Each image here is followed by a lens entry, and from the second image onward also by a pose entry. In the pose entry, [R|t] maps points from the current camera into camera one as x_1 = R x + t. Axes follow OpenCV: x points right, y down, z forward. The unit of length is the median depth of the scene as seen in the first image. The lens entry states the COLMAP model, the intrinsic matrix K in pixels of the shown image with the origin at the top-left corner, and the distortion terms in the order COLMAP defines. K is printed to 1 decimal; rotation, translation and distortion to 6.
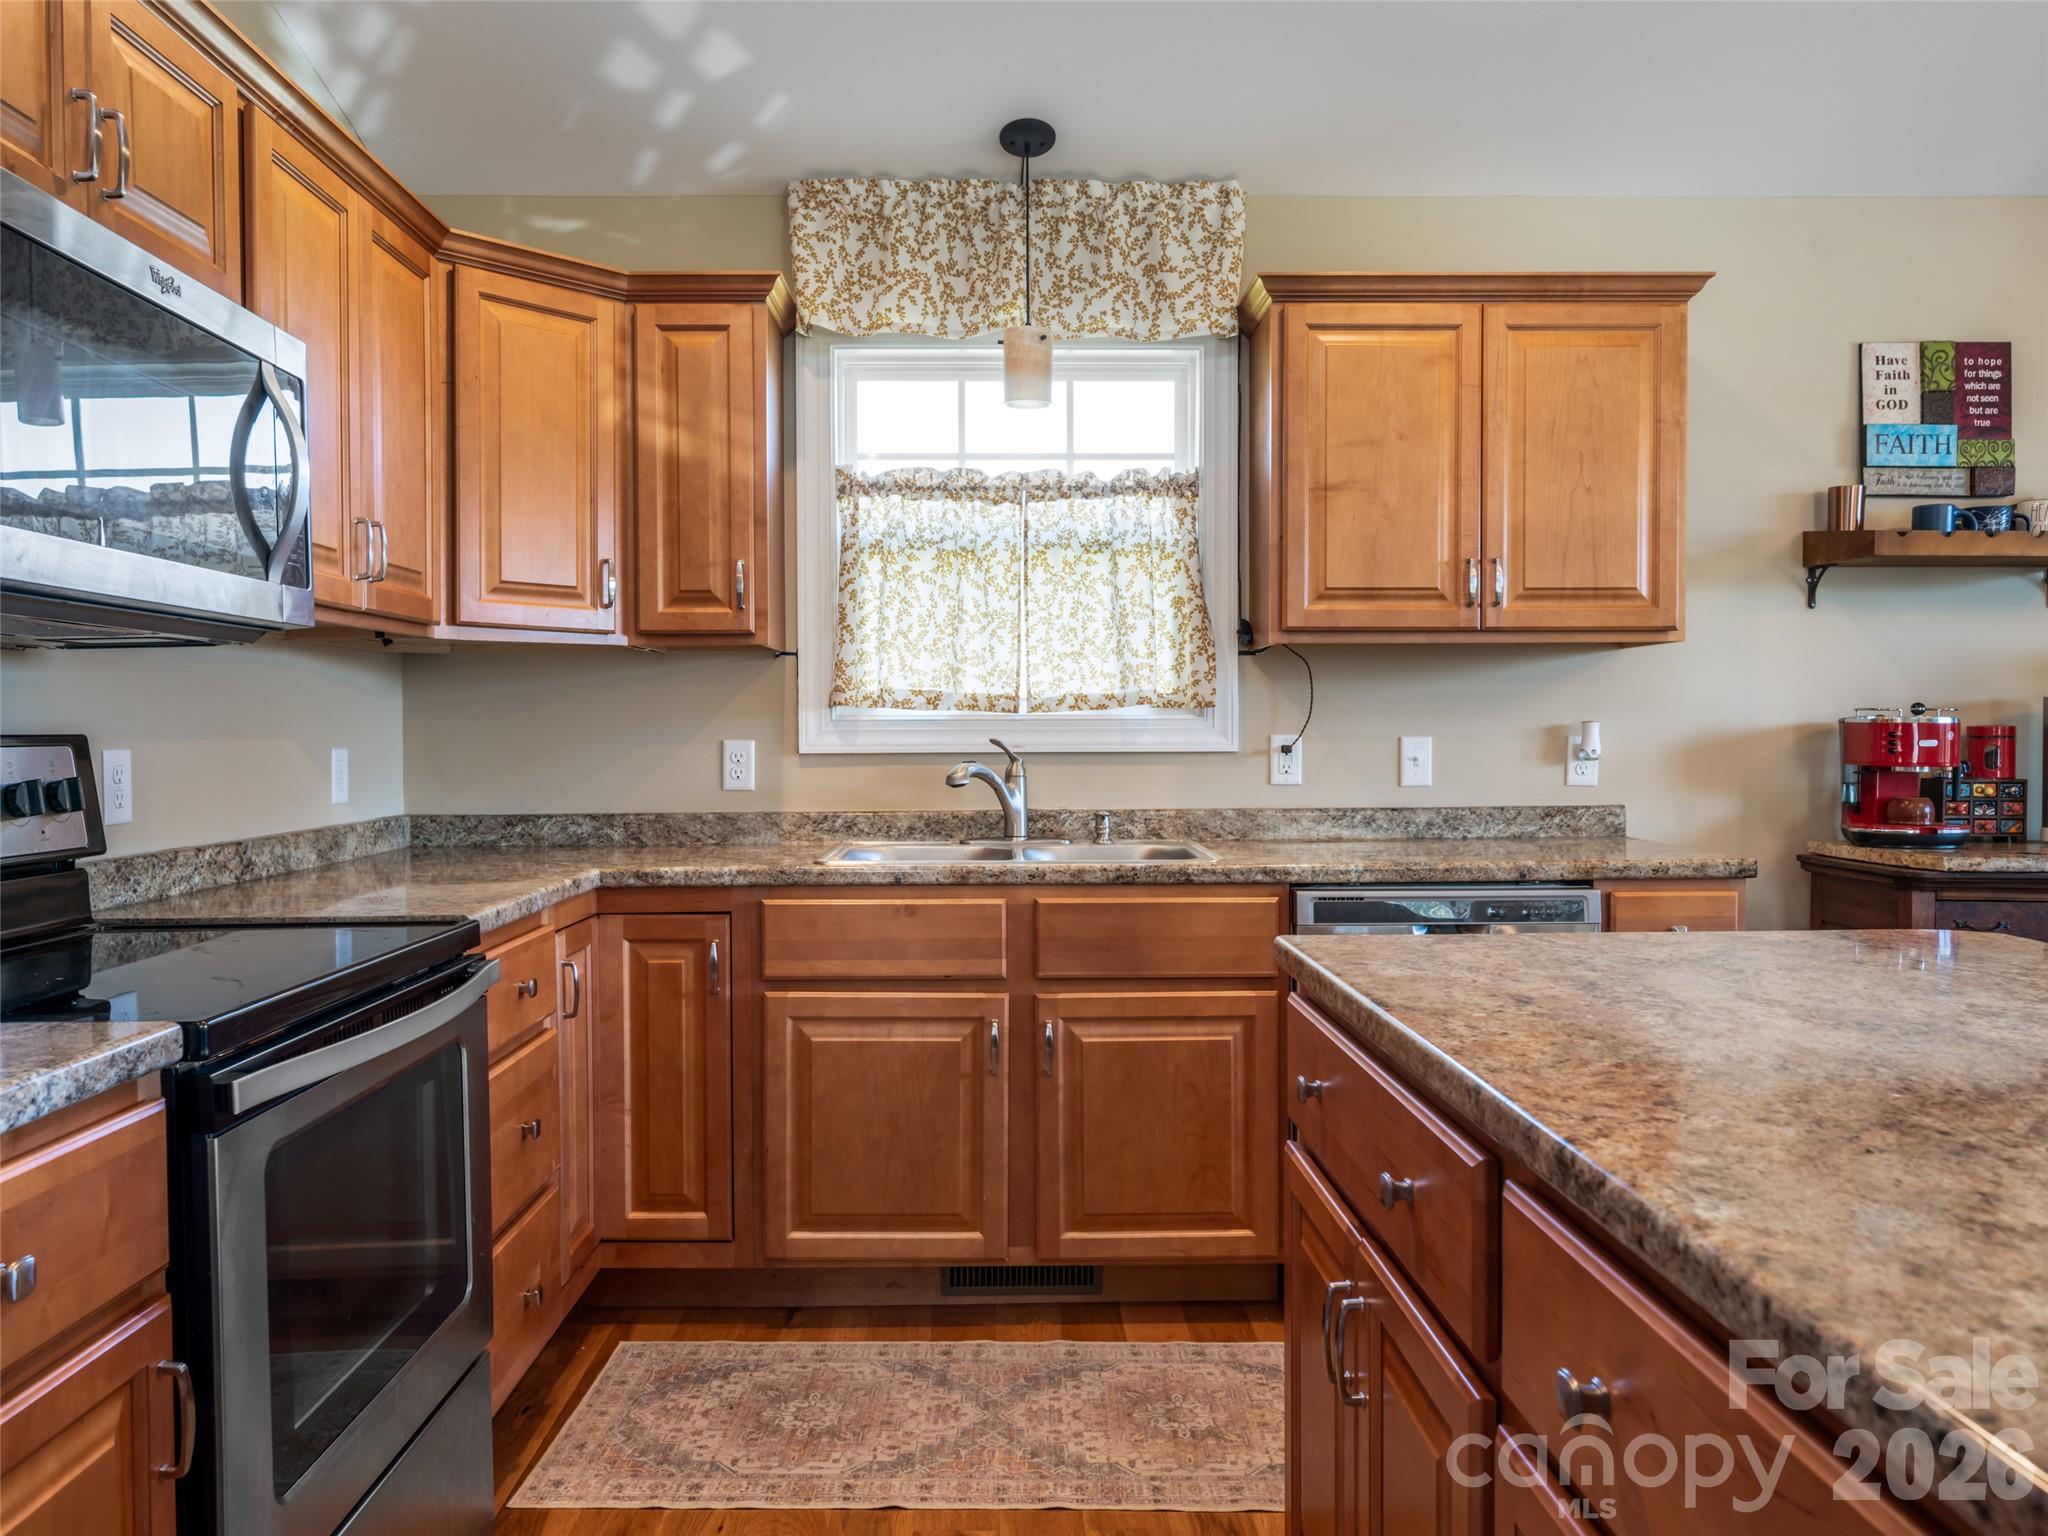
lens RADIAL K [[1458.3, 0, 1010.4], [0, 1458.3, 767.4], [0, 0, 1]] dist [-0.004404, 0.005948]
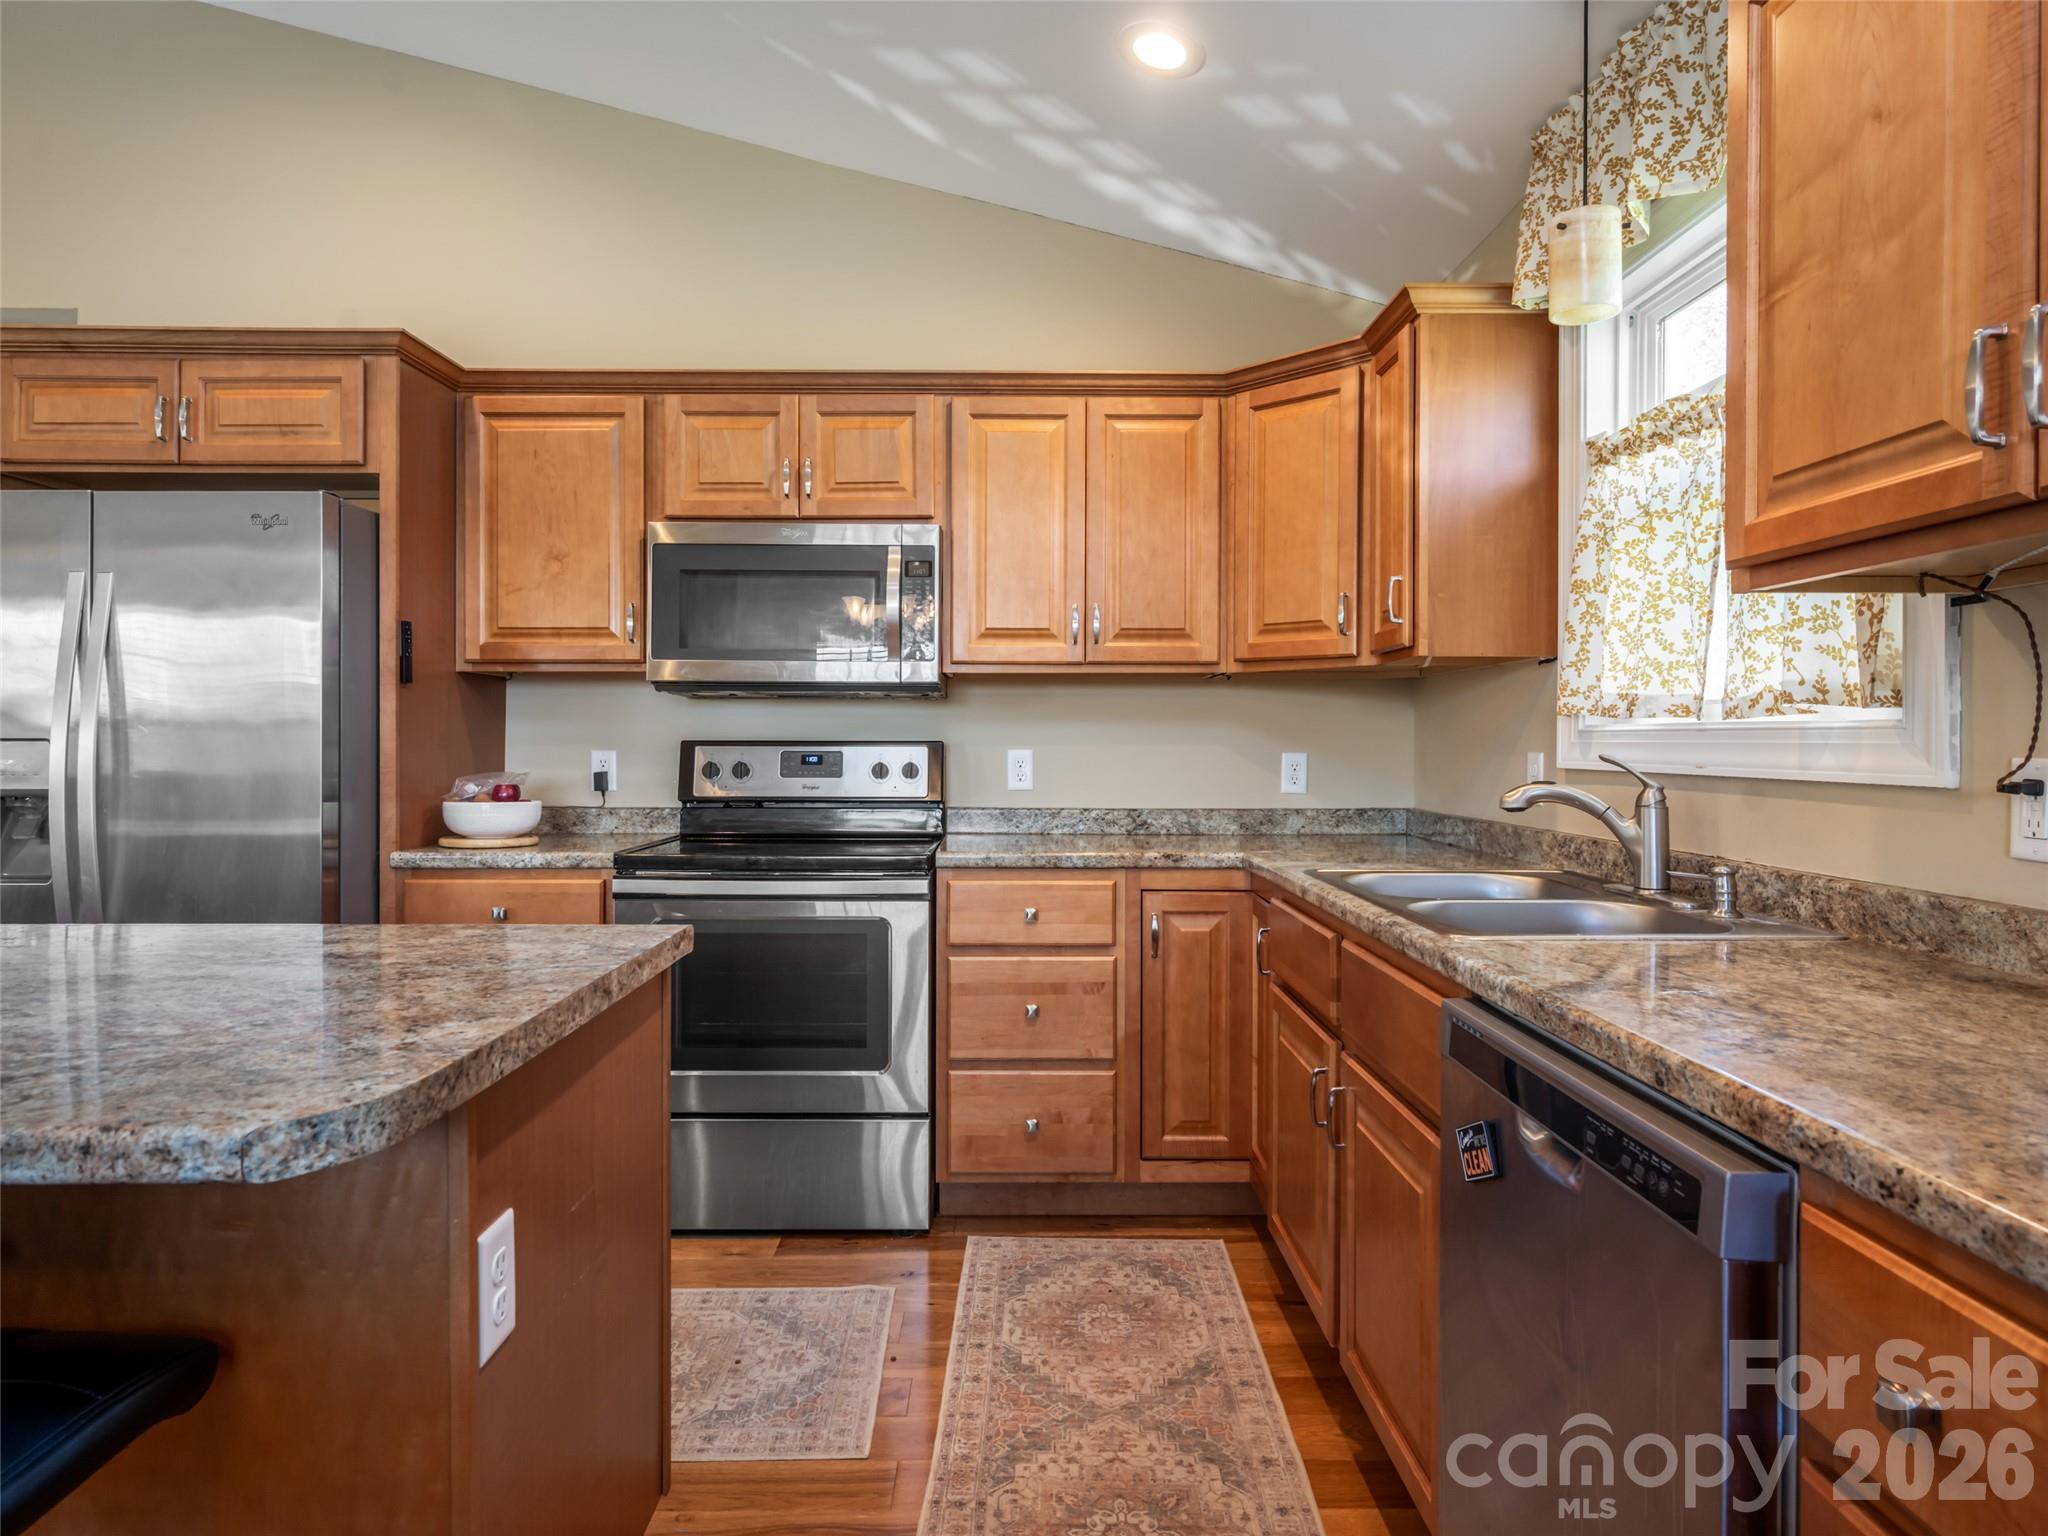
lens RADIAL K [[1184.8, 0, 1017.4], [0, 1184.8, 740.8], [0, 0, 1]] dist [0.001620, 0.005442]
pose [[-0.003785, 0.005307, -0.999979, 0.604388], [-0.027400, 0.999610, 0.005409, -0.021583], [0.999617, 0.027420, -0.003638, 0.681952]]
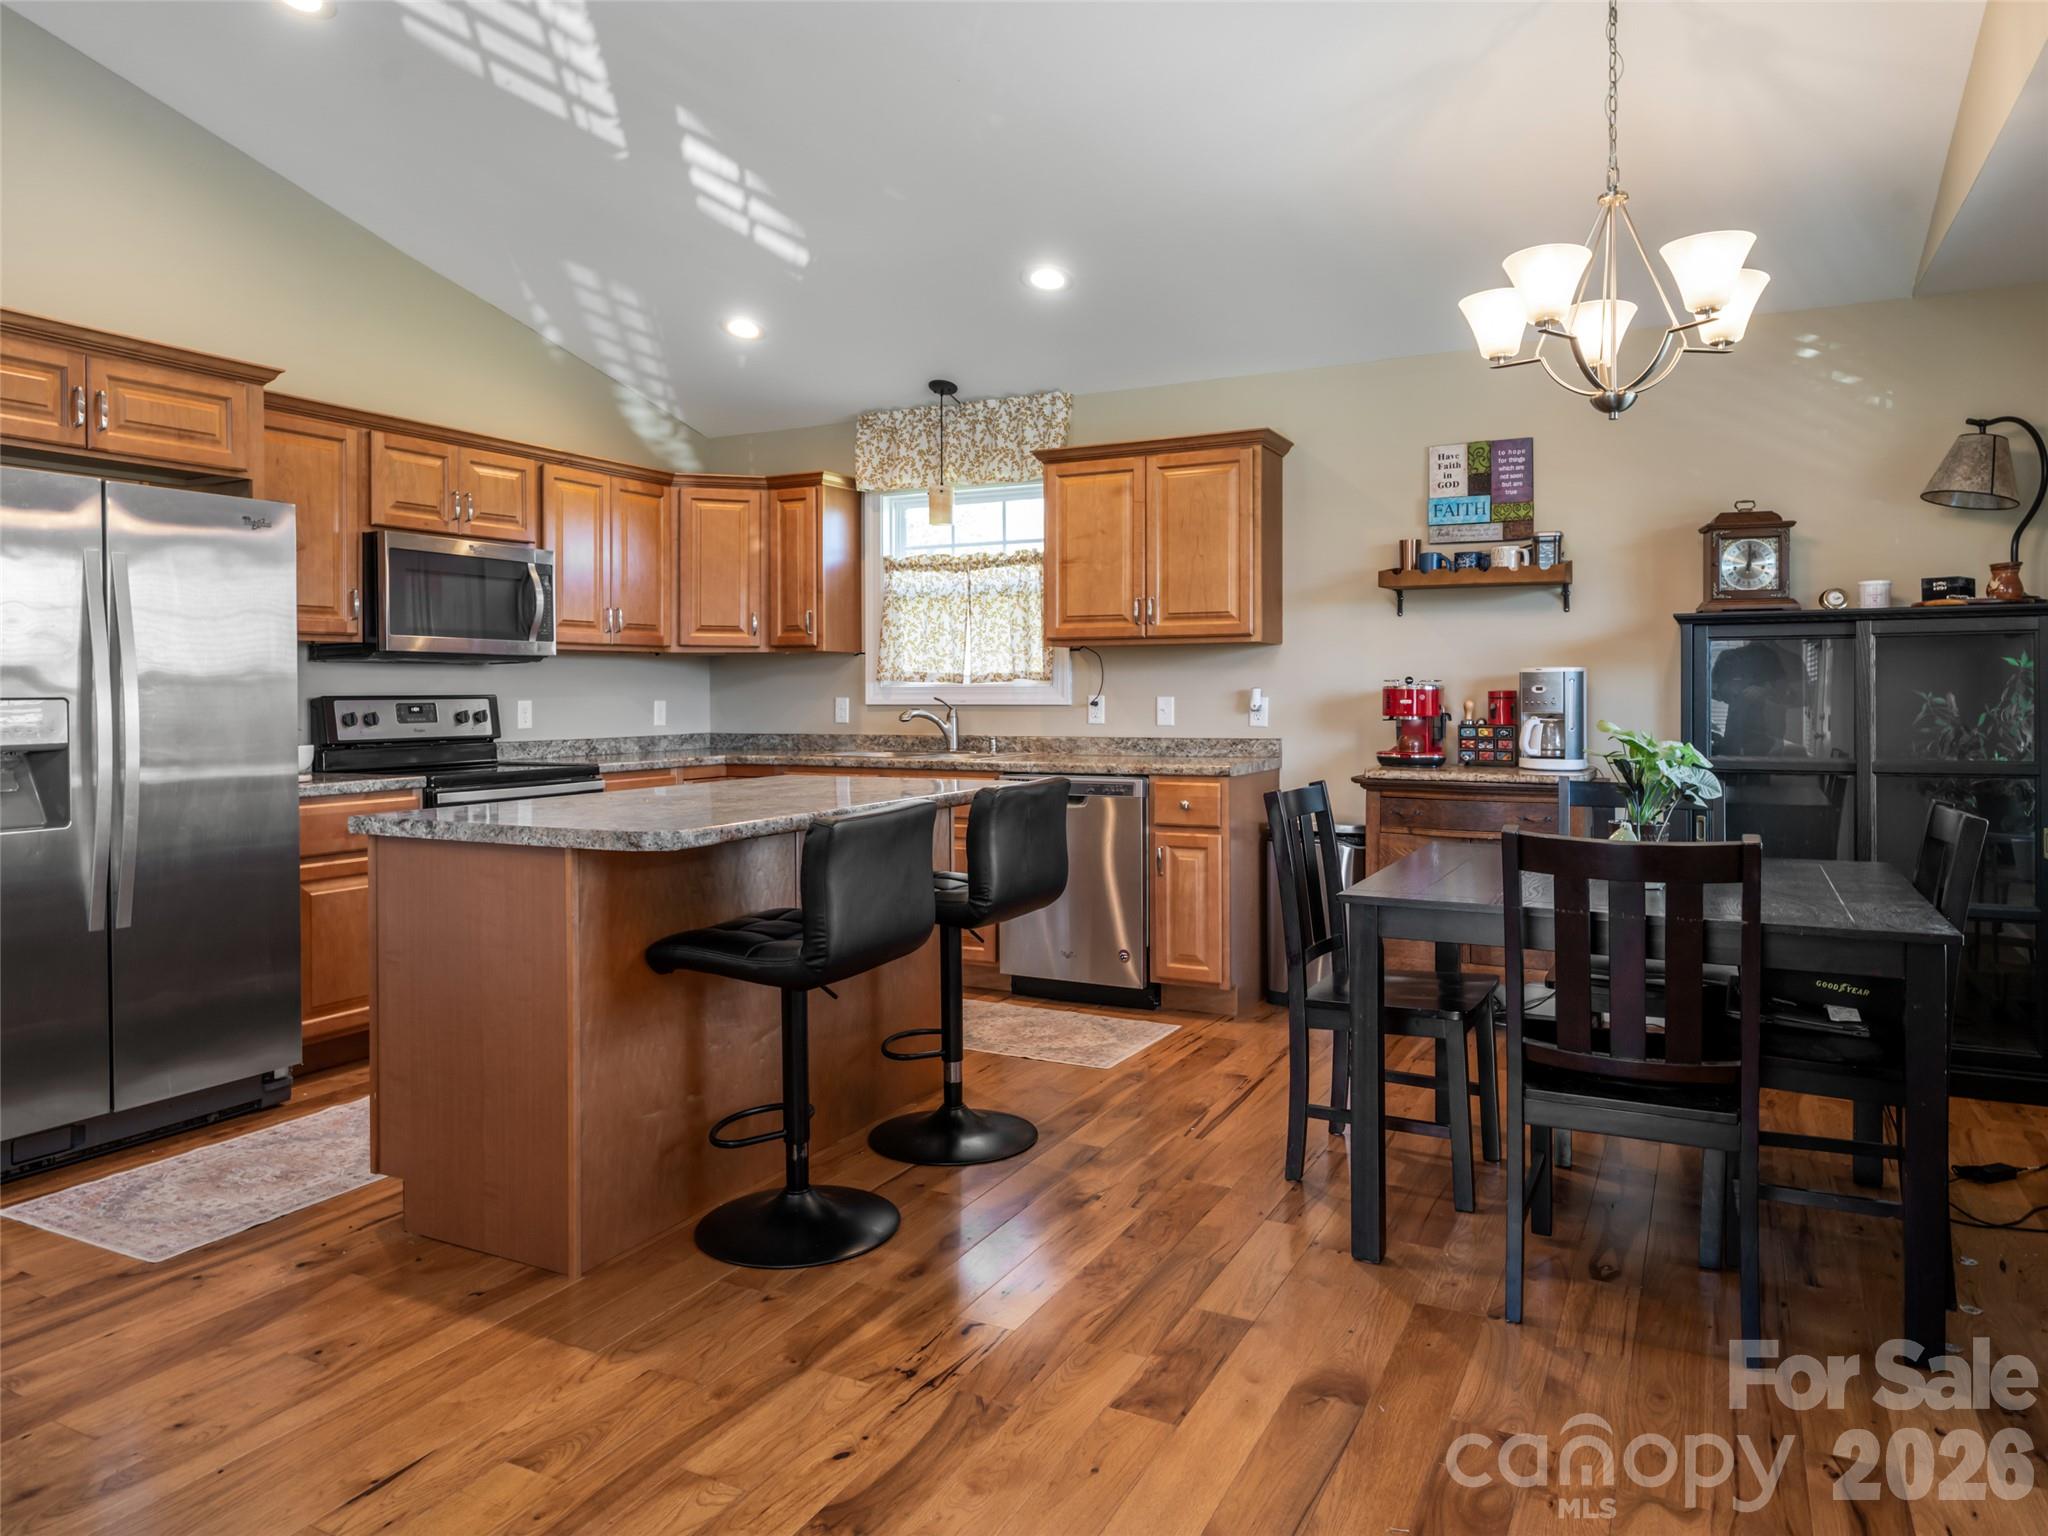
lens RADIAL K [[1311.7, 0, 1035.0], [0, 1311.7, 688.1], [0, 0, 1]] dist [-0.004717, 0.001931]
pose [[0.883035, -0.000252, -0.469307, 0.896666], [-0.011013, 0.999713, -0.021259, 0.003498], [0.469177, 0.023941, 0.882779, -0.451428]]
